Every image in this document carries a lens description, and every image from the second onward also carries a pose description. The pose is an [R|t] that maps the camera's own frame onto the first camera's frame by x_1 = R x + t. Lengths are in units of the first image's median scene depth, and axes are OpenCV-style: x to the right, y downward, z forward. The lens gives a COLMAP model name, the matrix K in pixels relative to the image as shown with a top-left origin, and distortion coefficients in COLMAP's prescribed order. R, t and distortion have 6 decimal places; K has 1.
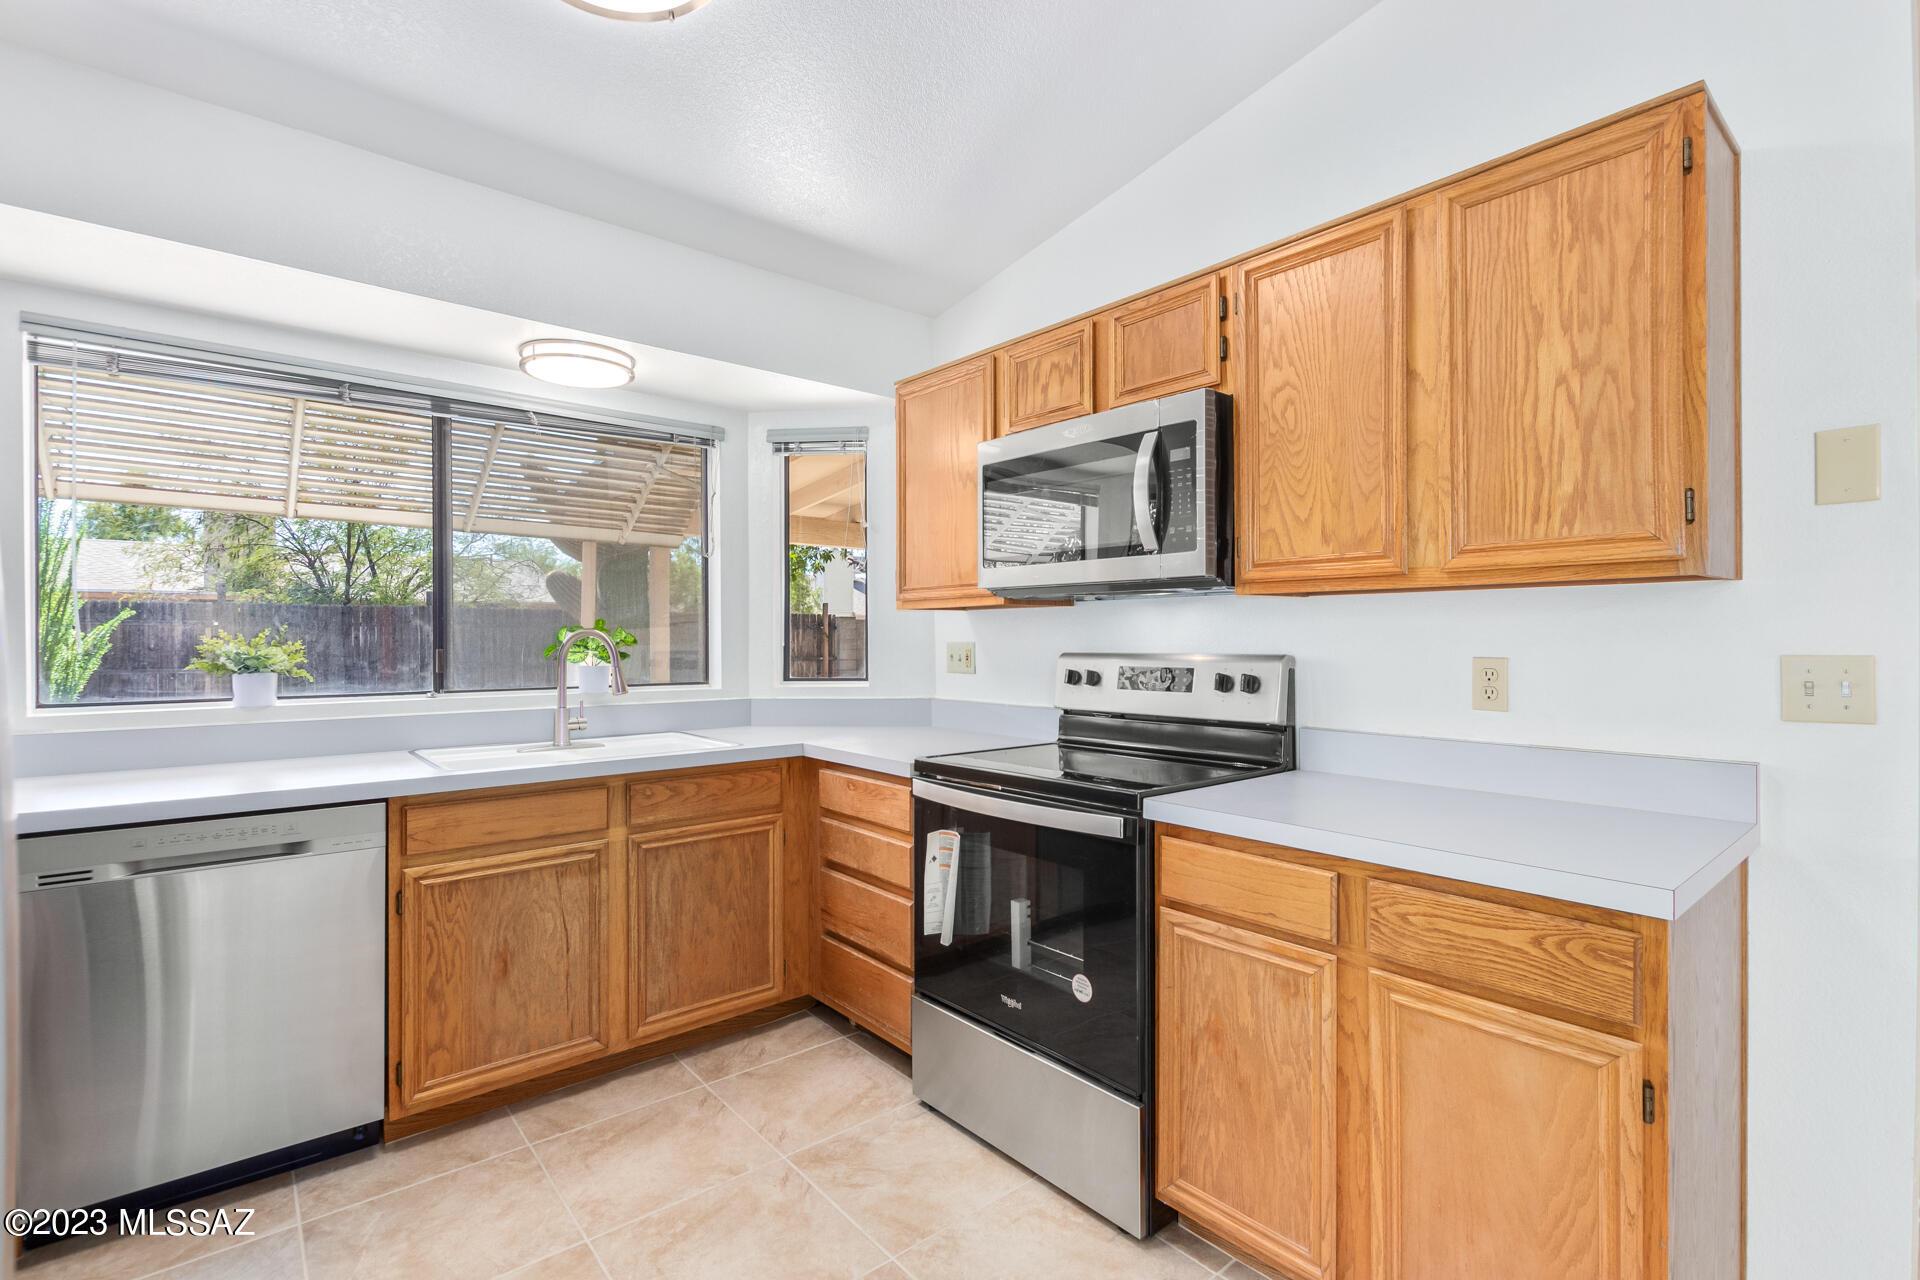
lens RADIAL K [[884.5, 0, 968.2], [0, 884.5, 641.5], [0, 0, 1]] dist [0.001409, -0.001540]
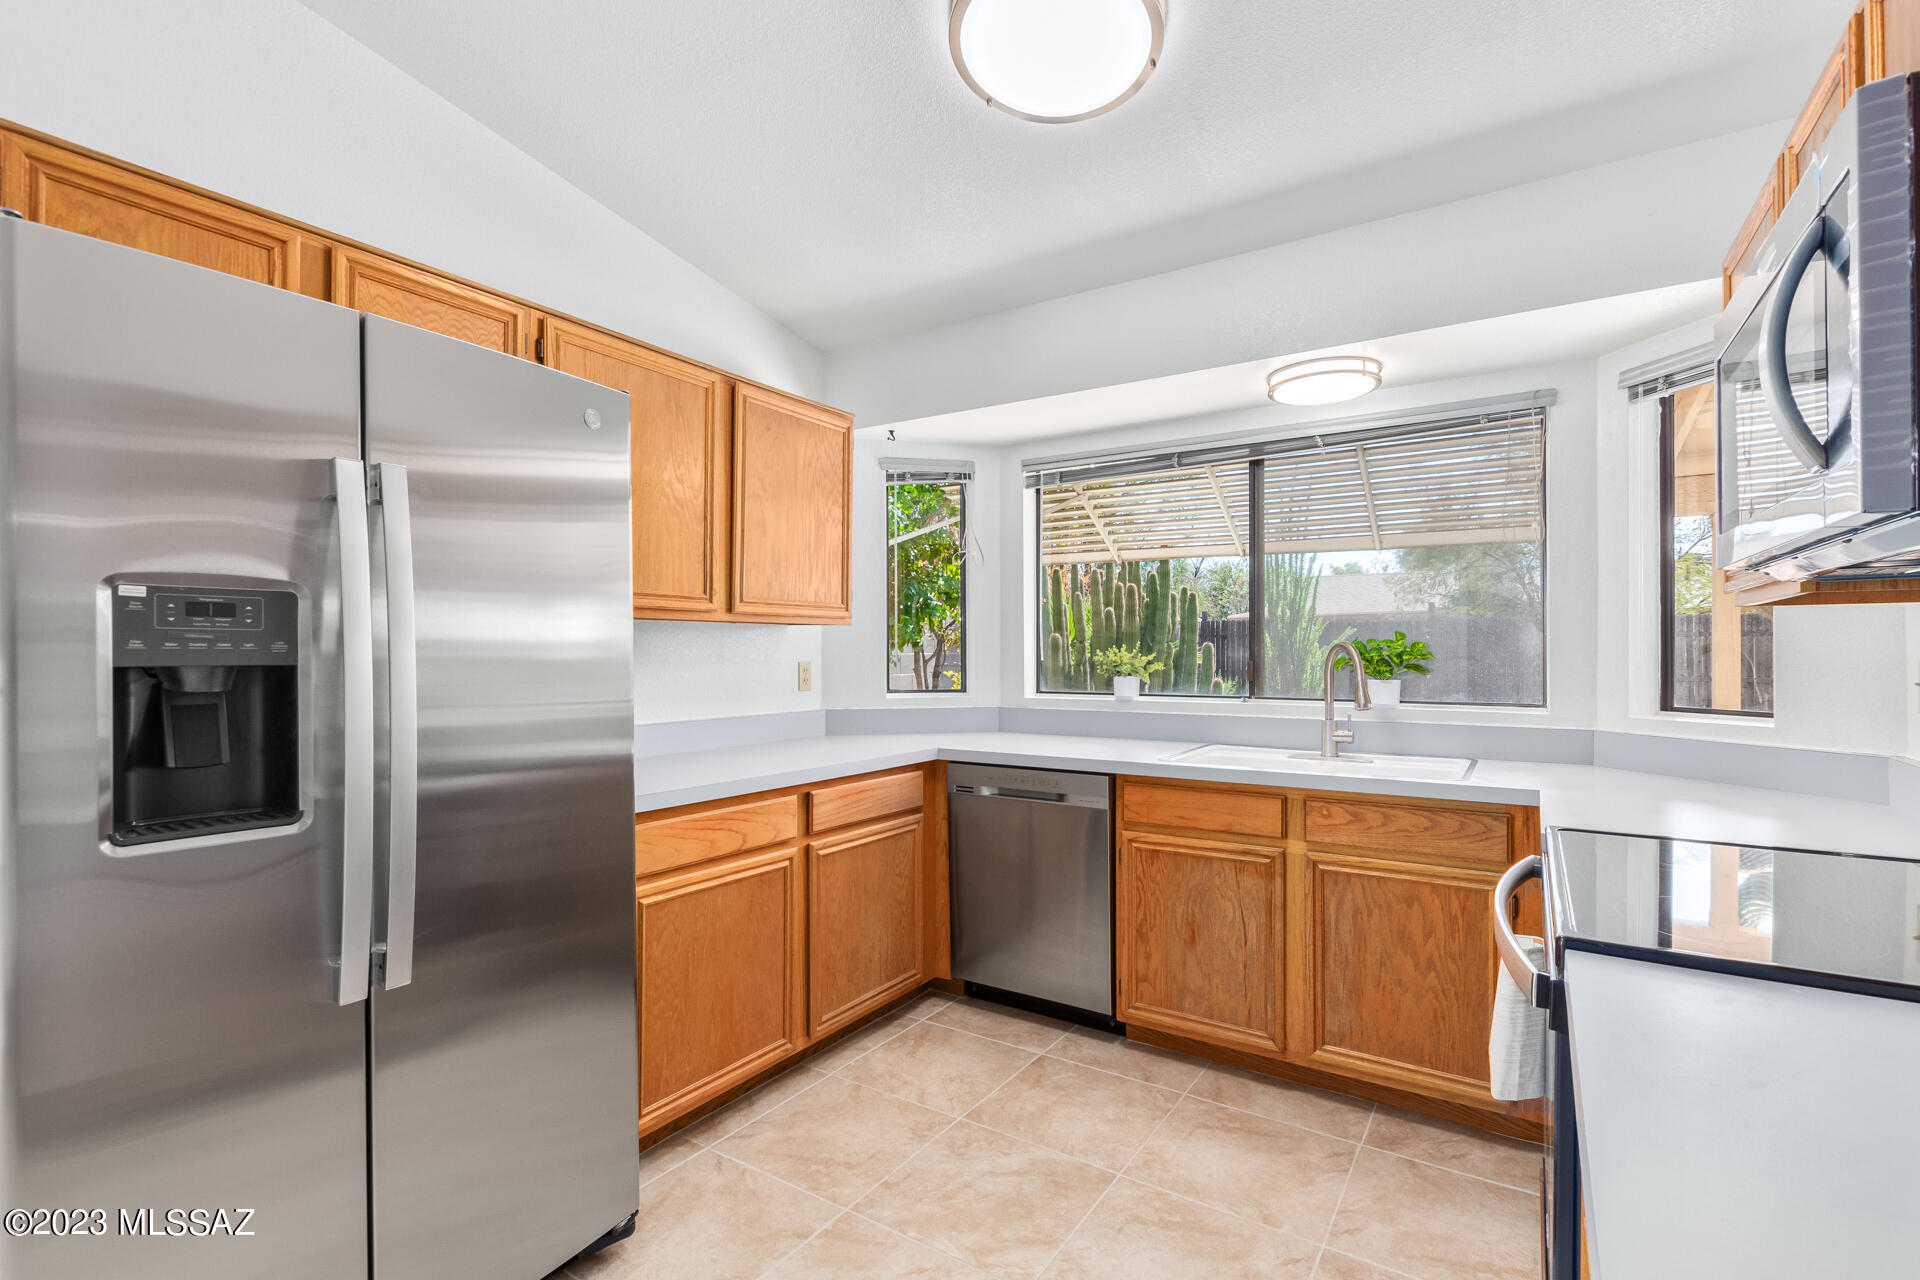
lens RADIAL K [[868.7, 0, 964.0], [0, 868.7, 652.1], [0, 0, 1]] dist [0.001671, -0.000198]
pose [[0.279586, 0.002003, -0.960119, 0.482199], [-0.000711, 0.999998, 0.001879, -0.005802], [0.960120, 0.000157, 0.279587, 0.391077]]
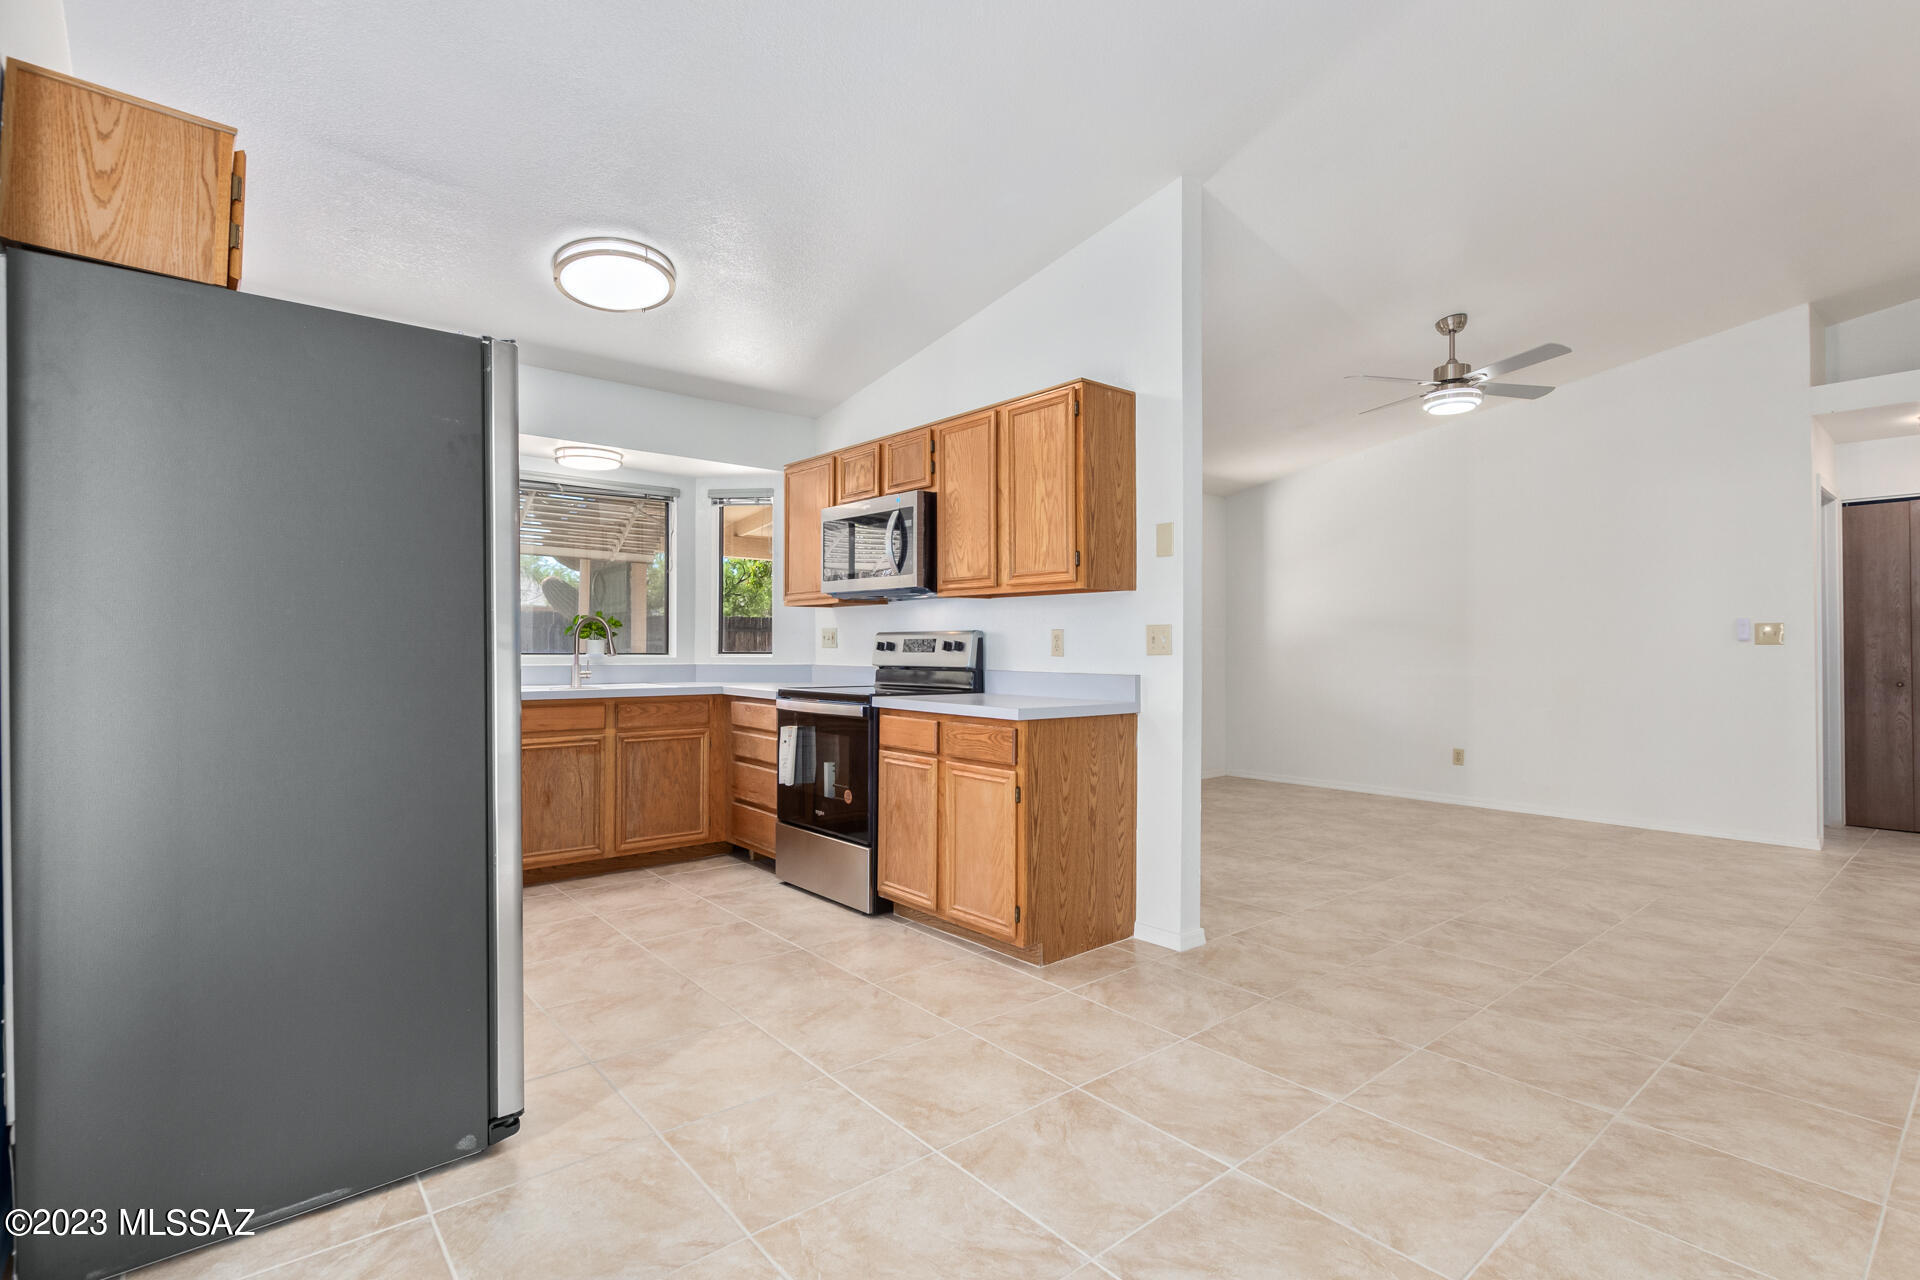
lens RADIAL K [[917.8, 0, 960.0], [0, 917.8, 640.0], [0, 0, 1]] dist [0.002474, 0.000042]
pose [[0.999979, 0.005976, -0.002382, 0.321495], [-0.006003, 0.999916, -0.011524, 0.056337], [0.002313, 0.011538, 0.999931, -0.880393]]
